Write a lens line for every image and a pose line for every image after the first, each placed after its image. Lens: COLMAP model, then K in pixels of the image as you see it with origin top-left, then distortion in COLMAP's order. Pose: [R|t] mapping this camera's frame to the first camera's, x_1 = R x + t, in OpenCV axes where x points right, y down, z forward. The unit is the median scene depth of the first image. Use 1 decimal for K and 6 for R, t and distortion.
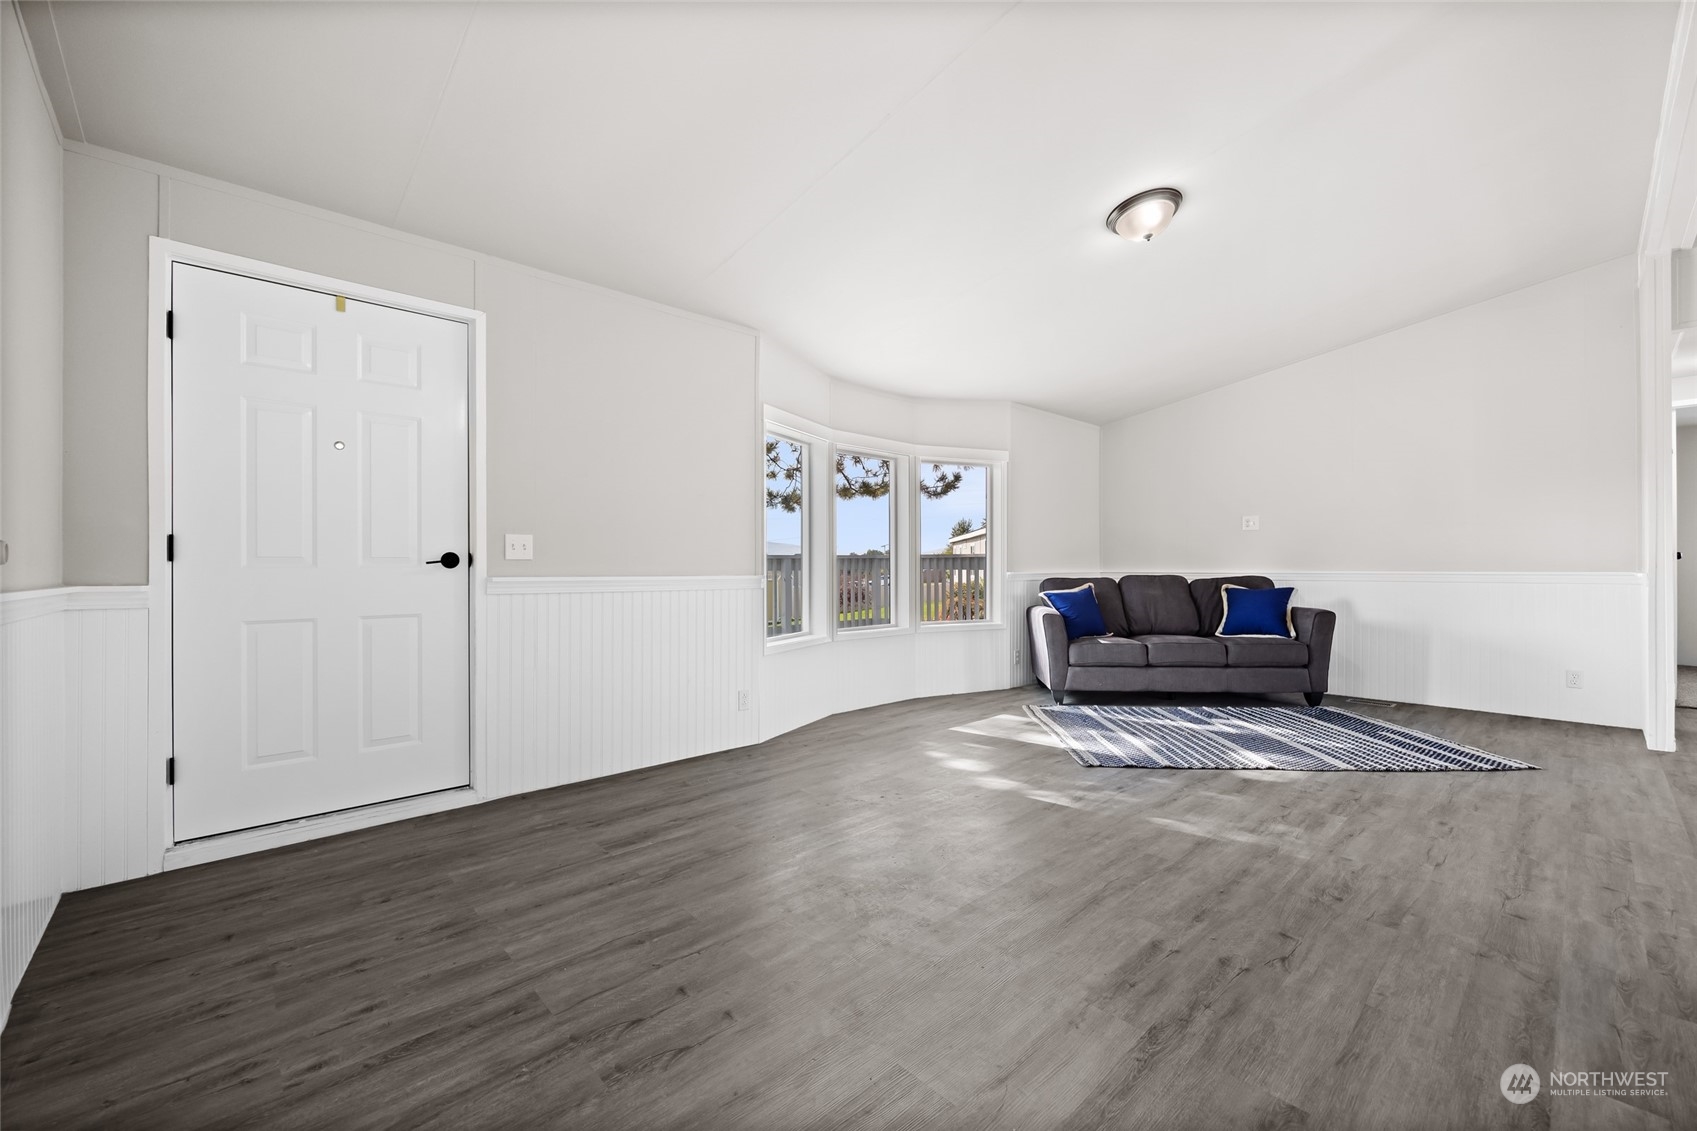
lens RADIAL K [[692.0, 0, 847.3], [0, 692.0, 568.2], [0, 0, 1]] dist [-0.008575, 0.000203]
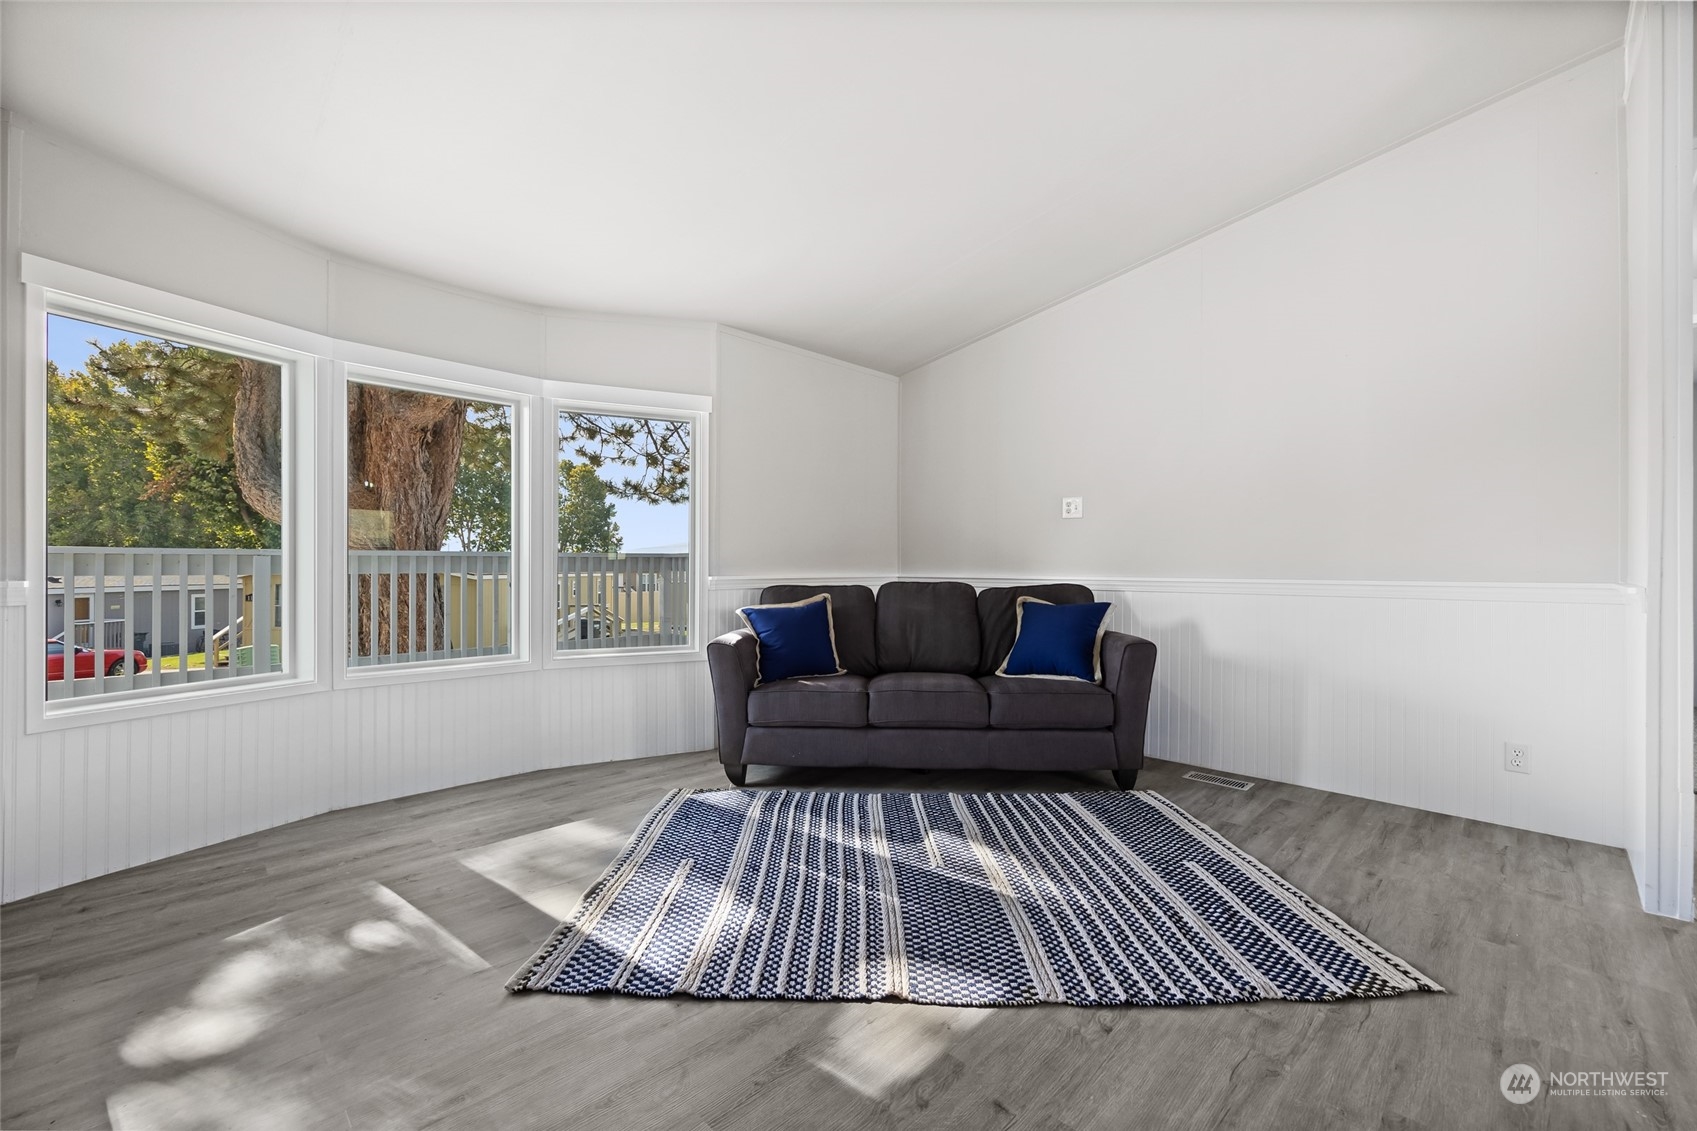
lens RADIAL K [[692.0, 0, 855.0], [0, 692.0, 571.0], [0, 0, 1]] dist [-0.008575, 0.000203]
pose [[0.999077, 0.006149, 0.042518, 0.368253], [-0.006247, 0.999978, 0.002182, -0.001961], [-0.042504, -0.002446, 0.999093, 0.343565]]
